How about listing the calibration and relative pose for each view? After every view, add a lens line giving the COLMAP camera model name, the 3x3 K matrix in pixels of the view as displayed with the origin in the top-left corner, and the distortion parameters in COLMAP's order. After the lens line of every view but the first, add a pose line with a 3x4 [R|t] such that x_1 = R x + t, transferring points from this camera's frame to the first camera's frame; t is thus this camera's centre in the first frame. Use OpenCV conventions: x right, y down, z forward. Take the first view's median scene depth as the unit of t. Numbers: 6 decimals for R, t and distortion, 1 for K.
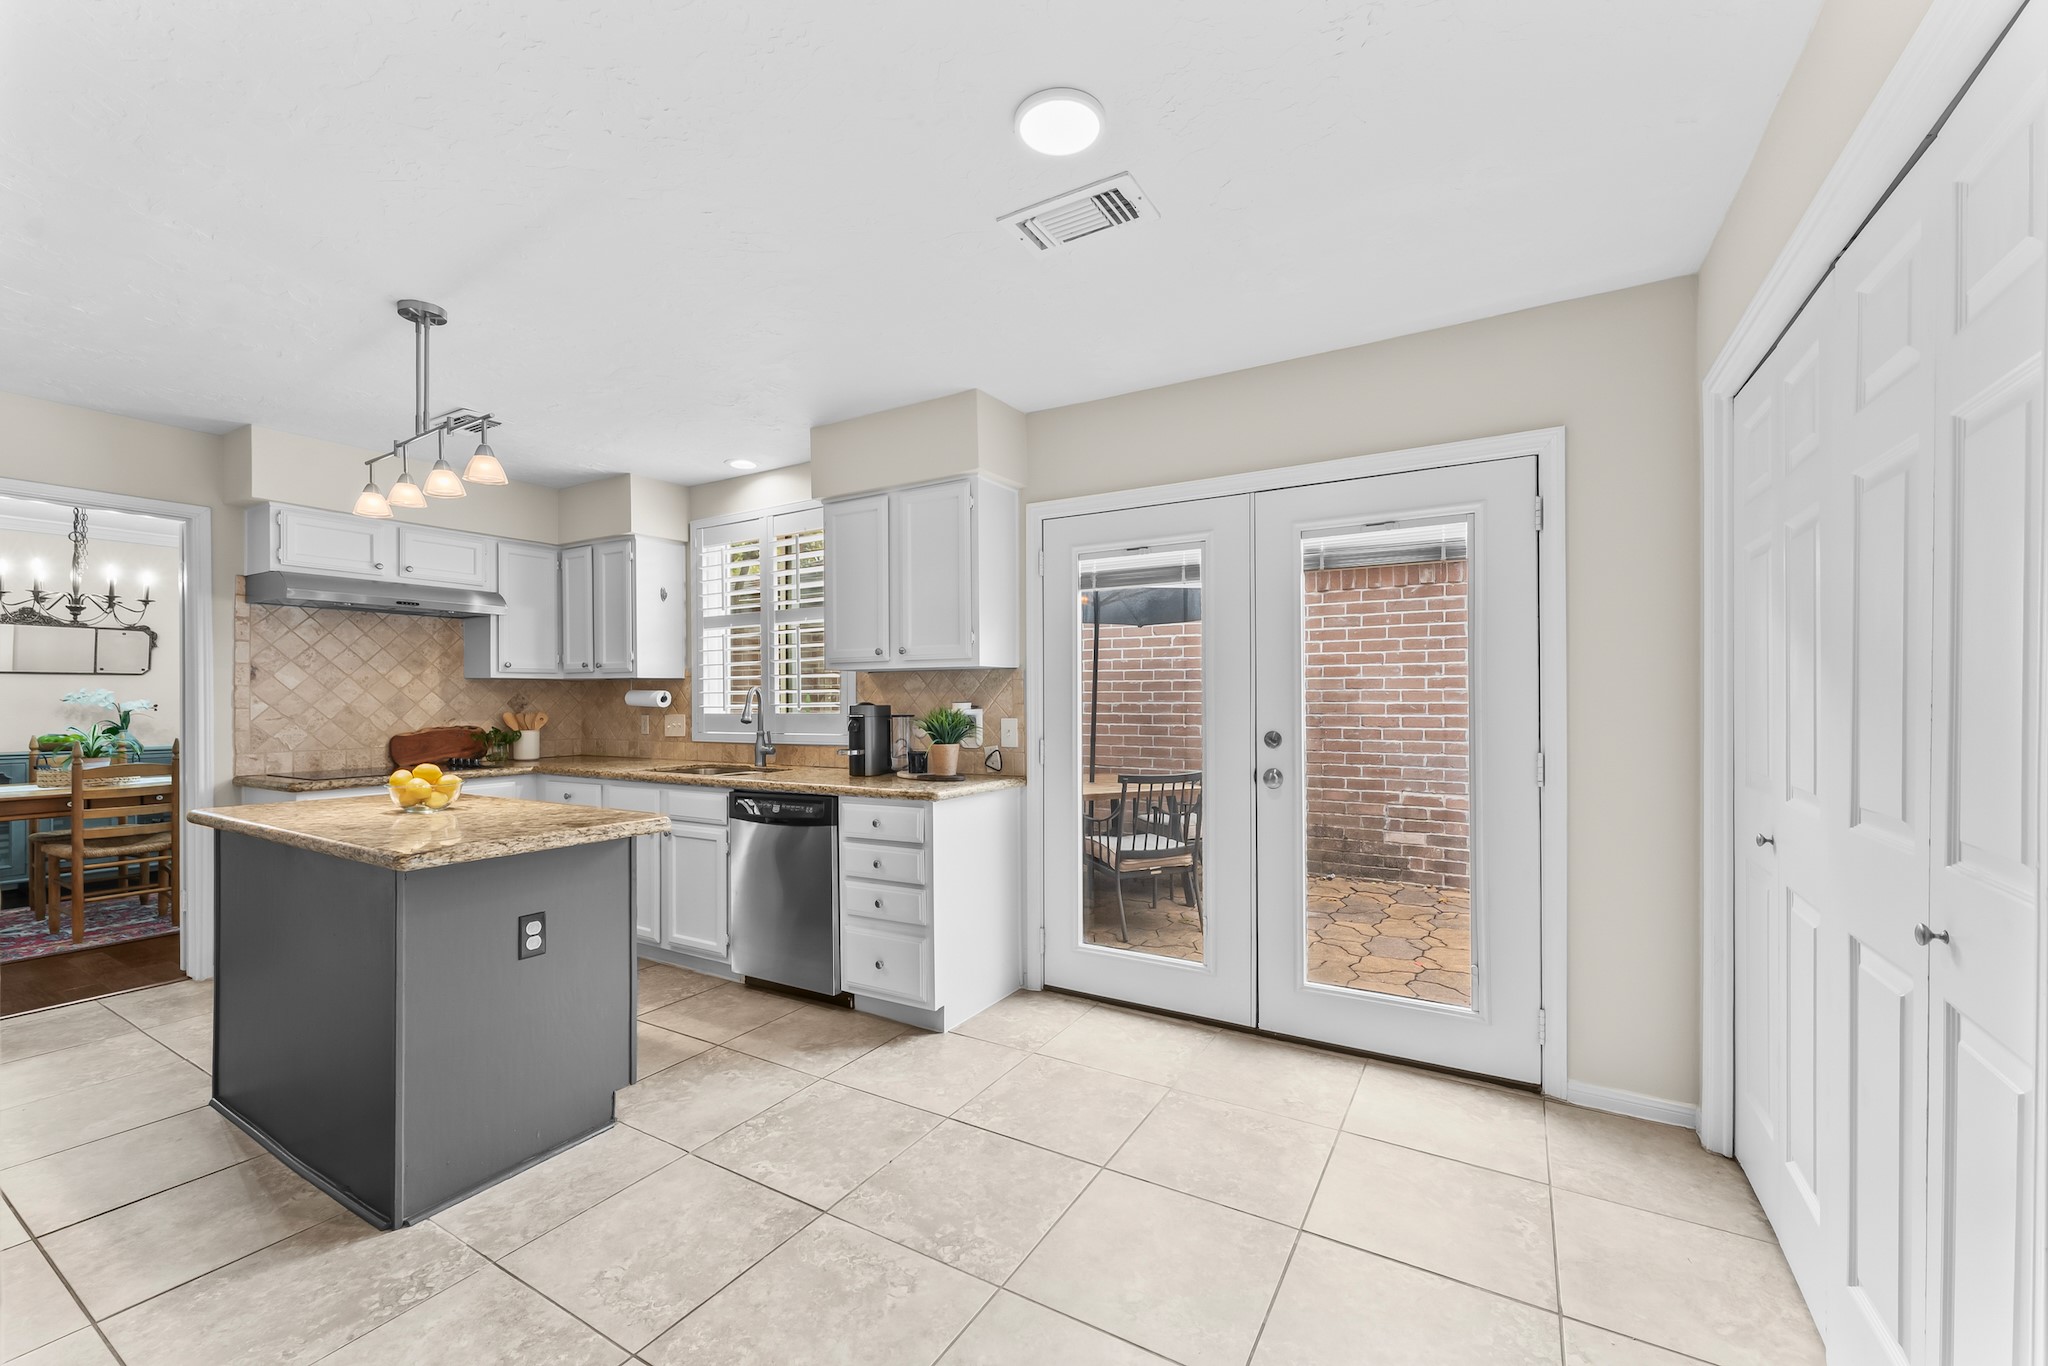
lens RADIAL K [[815.8, 0, 1019.6], [0, 815.8, 693.4], [0, 0, 1]] dist [0.002850, -0.000771]
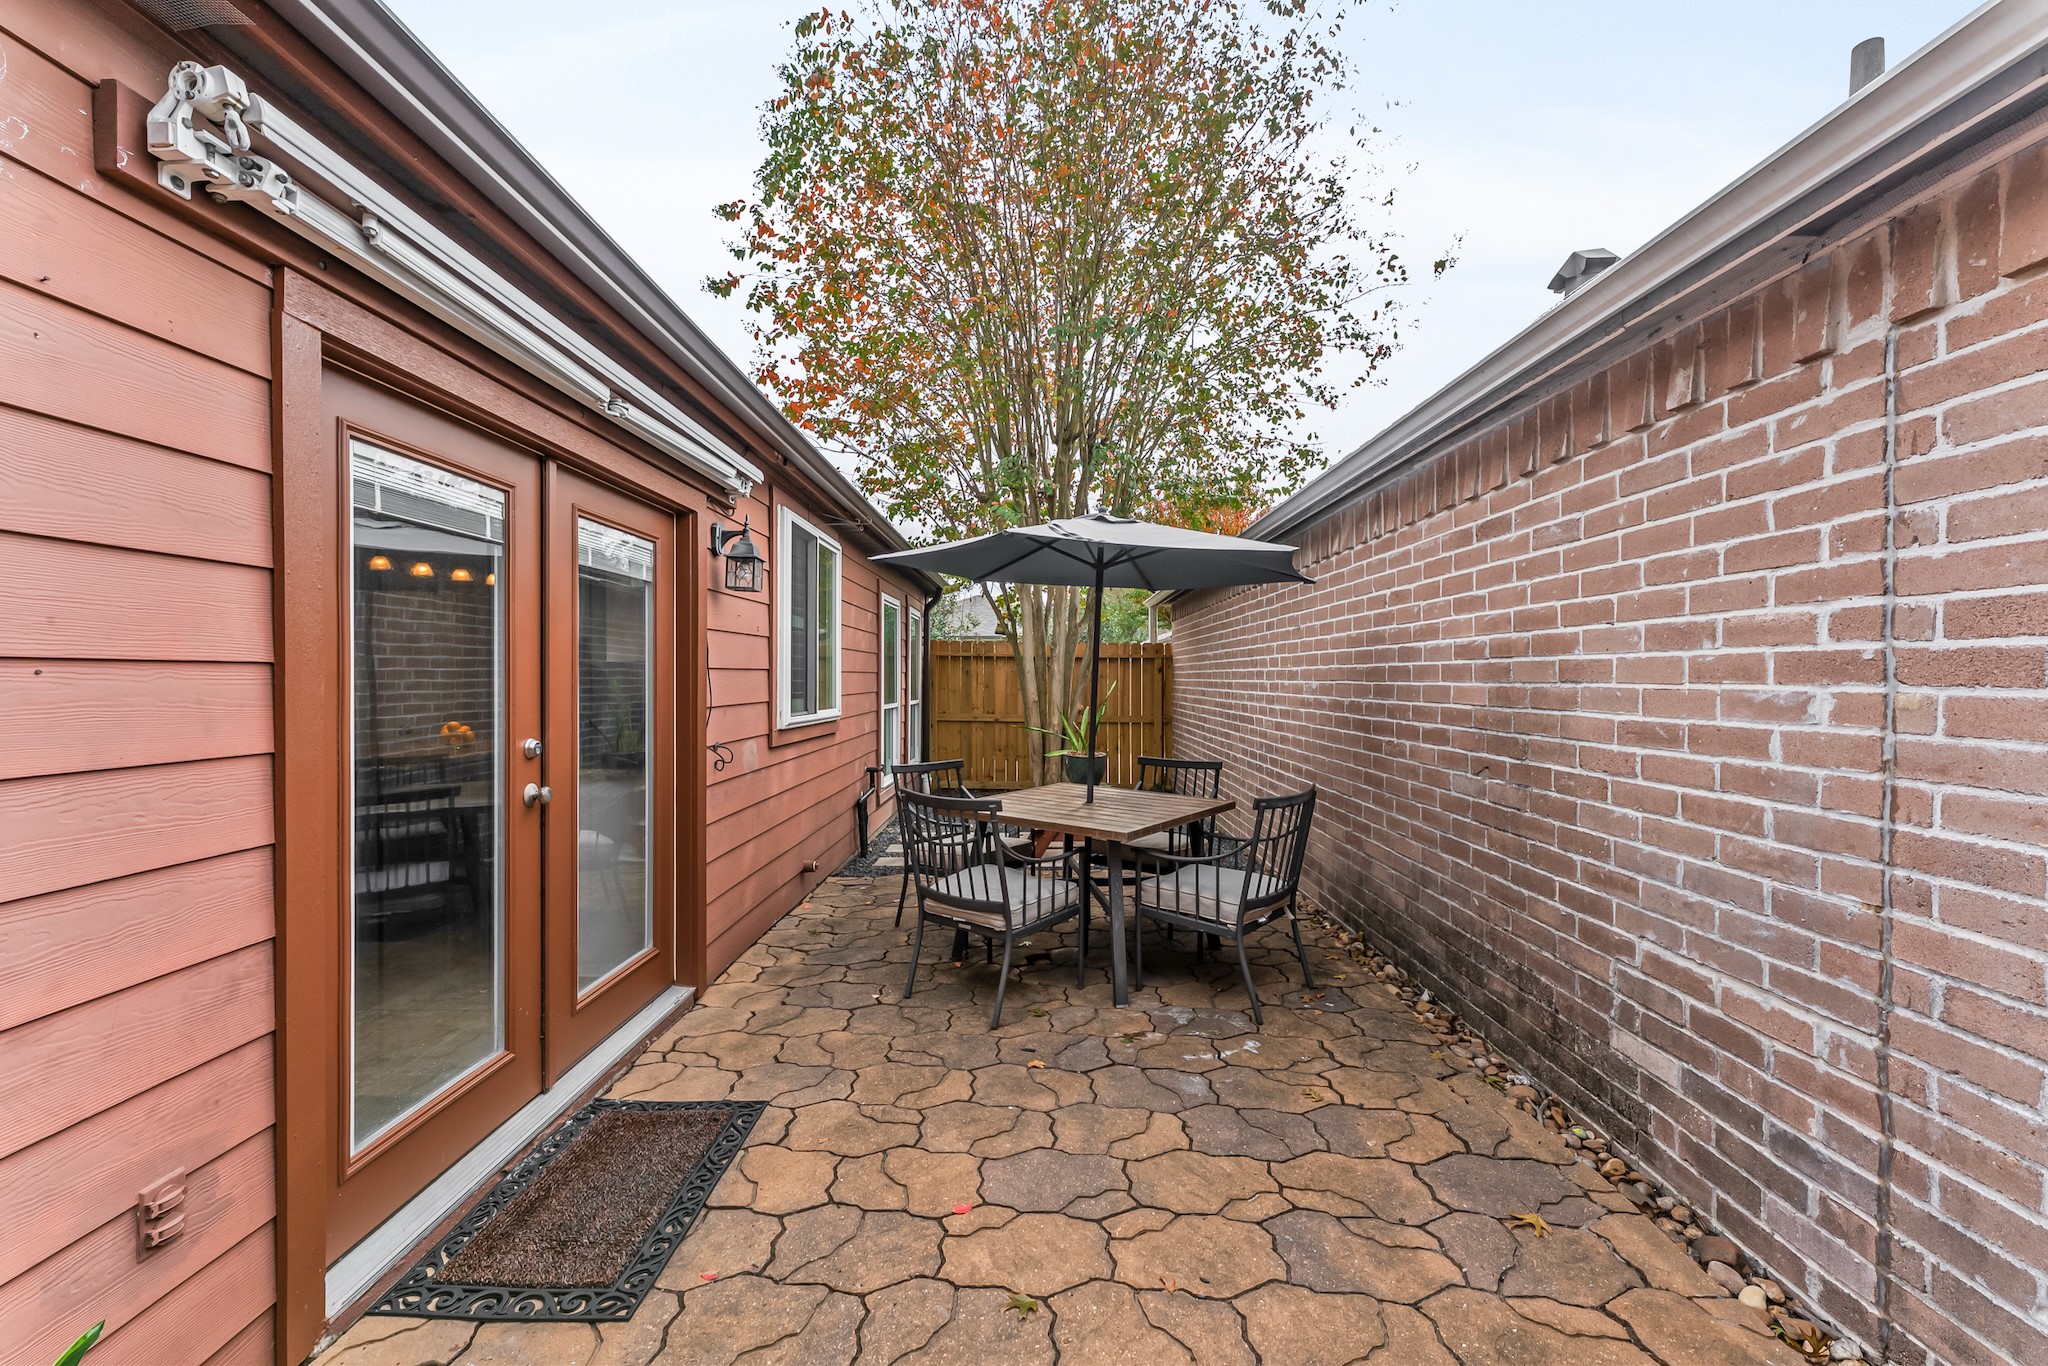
lens RADIAL K [[815.8, 0, 1024.5], [0, 815.8, 683.6], [0, 0, 1]] dist [0.002850, -0.000771]
pose [[0.495067, 0.009651, -0.868801, 0.668042], [0.001592, 0.999927, 0.012015, -0.011172], [0.868853, -0.007331, 0.495015, 0.535644]]
